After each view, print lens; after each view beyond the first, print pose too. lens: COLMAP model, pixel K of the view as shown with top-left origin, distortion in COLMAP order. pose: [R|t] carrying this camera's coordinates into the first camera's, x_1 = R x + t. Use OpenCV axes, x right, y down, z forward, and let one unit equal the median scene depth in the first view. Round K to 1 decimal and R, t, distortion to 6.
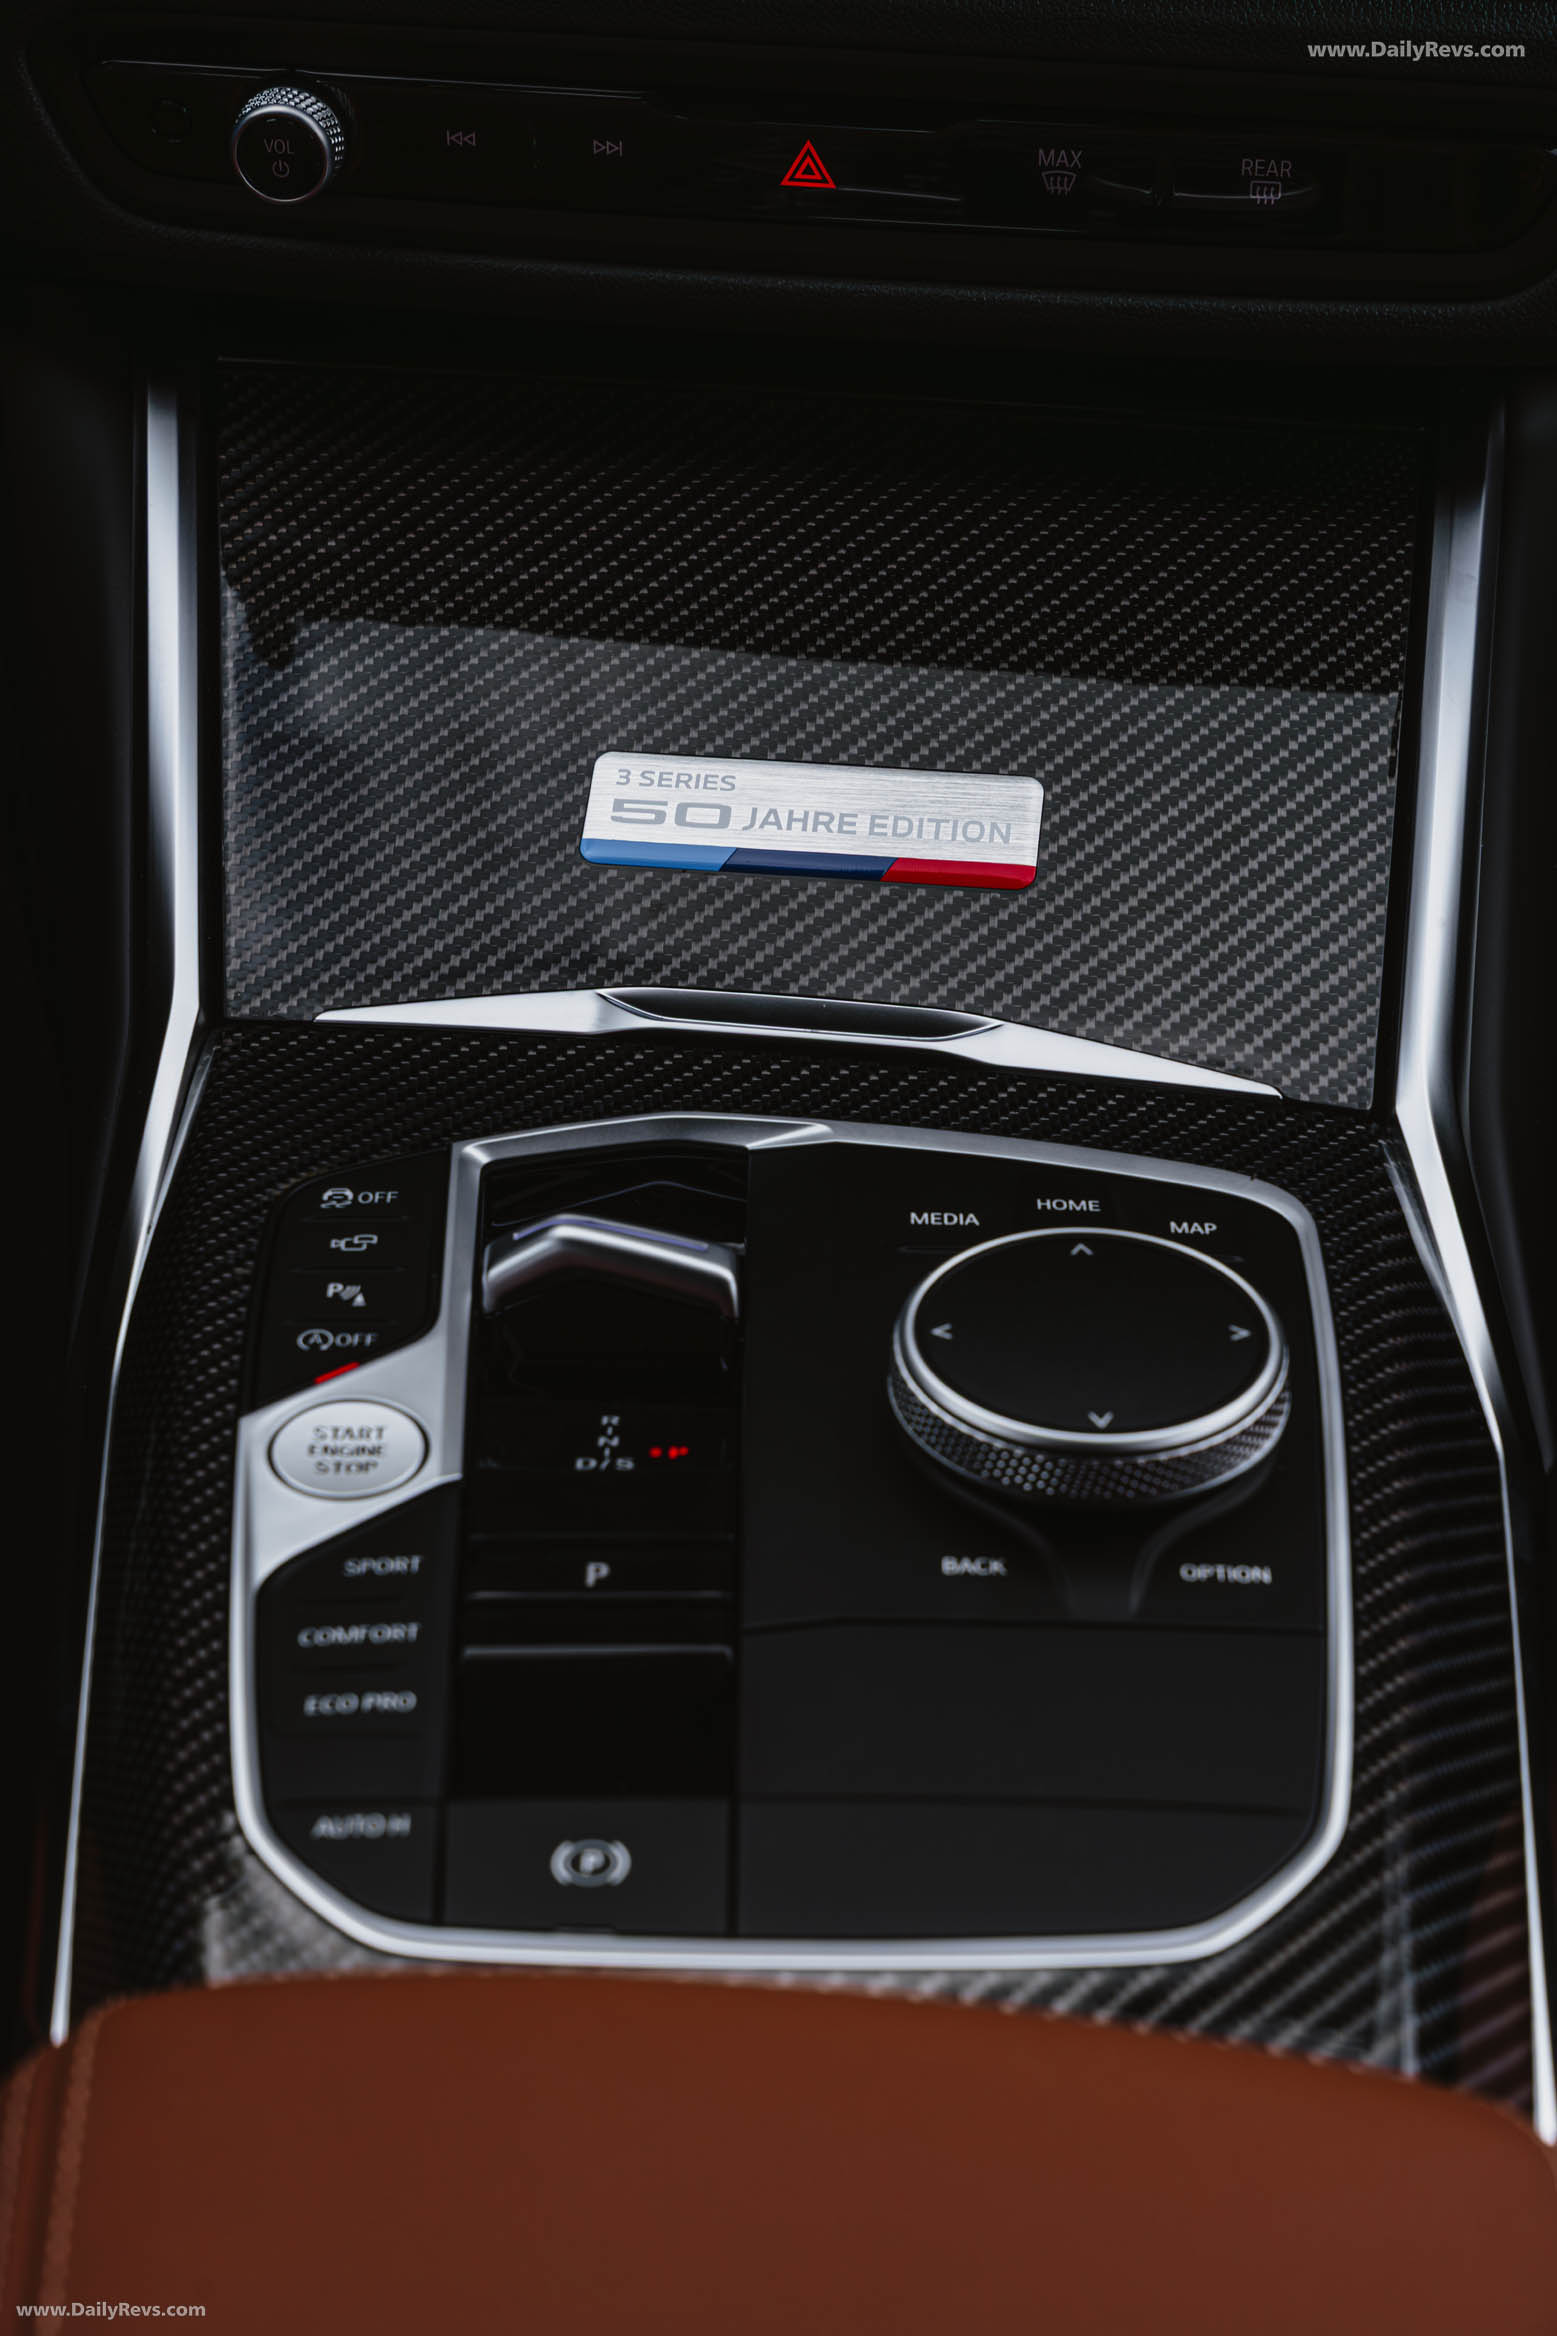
lens RADIAL K [[4703.1, 0, 780.7], [0, 4703.1, 1163.3], [0, 0, 1]] dist [0.098355, 0.000000]
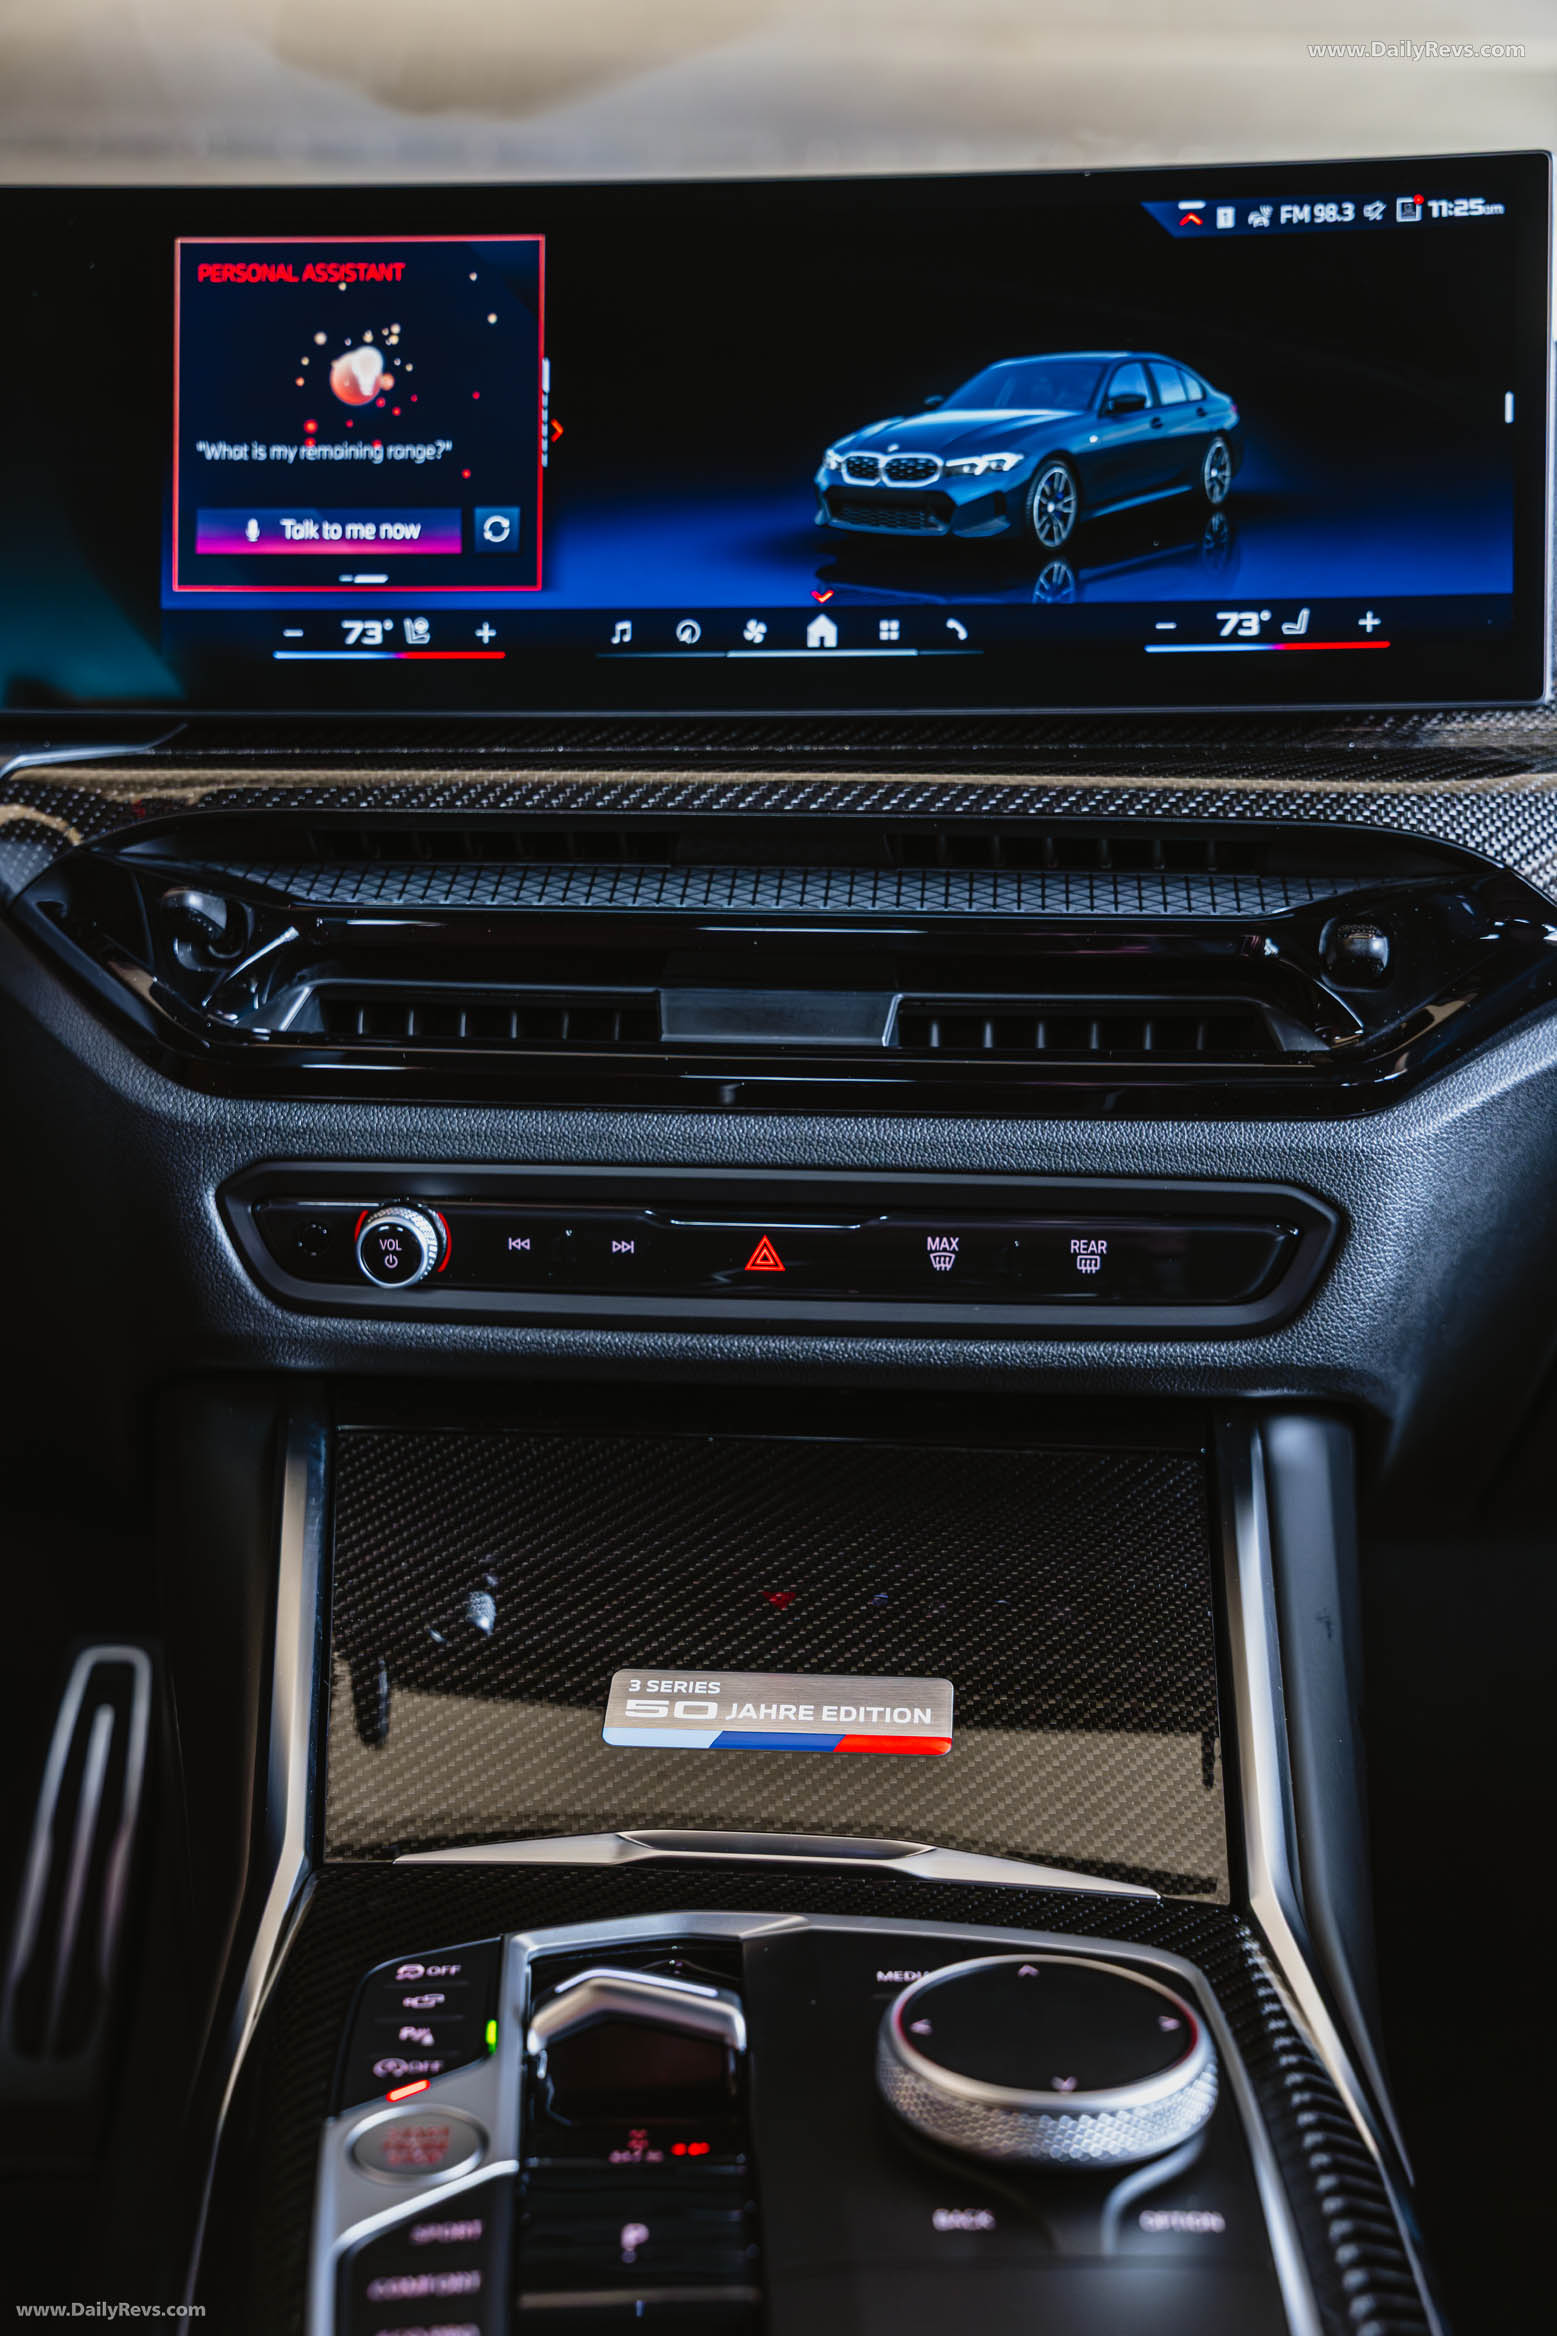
lens RADIAL K [[2790.9, 0, 774.6], [0, 2790.9, 1156.3], [0, 0, 1]] dist [0.023490, 0.000000]
pose [[0.999126, -0.007604, 0.041097, -0.027636], [0.023749, 0.912423, -0.408558, 0.112621], [-0.034392, 0.409177, 0.911807, 0.243360]]
